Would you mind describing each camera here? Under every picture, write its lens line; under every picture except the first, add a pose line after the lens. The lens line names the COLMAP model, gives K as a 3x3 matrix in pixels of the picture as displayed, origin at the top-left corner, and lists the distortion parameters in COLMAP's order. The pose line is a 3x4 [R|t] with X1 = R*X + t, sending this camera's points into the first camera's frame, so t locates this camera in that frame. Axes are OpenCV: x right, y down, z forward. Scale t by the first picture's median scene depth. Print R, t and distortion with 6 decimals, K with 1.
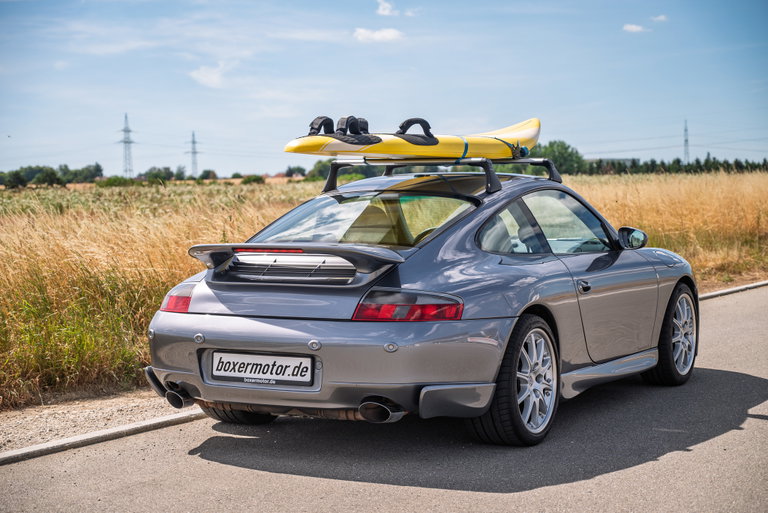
lens RADIAL K [[1587.8, 0, 384.0], [0, 1587.8, 256.5], [0, 0, 1]] dist [0.034727, 0.124504]
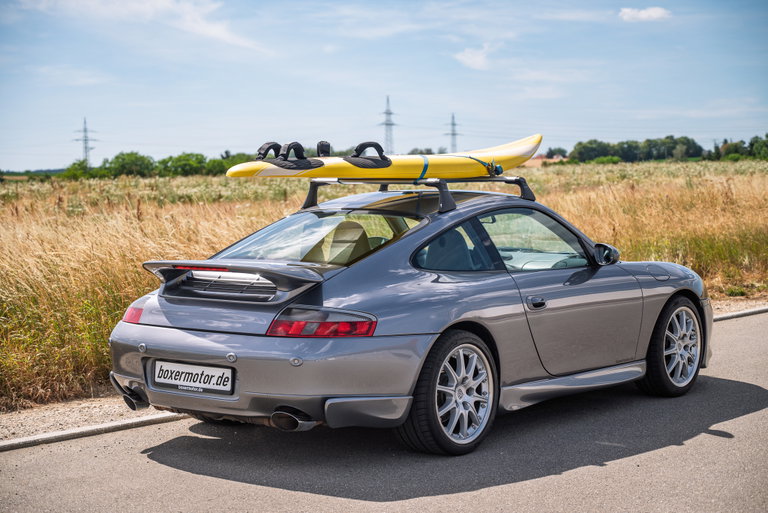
lens RADIAL K [[1587.8, 0, 384.0], [0, 1587.8, 256.5], [0, 0, 1]] dist [0.034727, 0.124504]
pose [[0.983891, 0.012178, -0.178353, 0.227781], [-0.009720, 0.999845, 0.014646, -0.027272], [0.178504, -0.012677, 0.983857, -0.042477]]
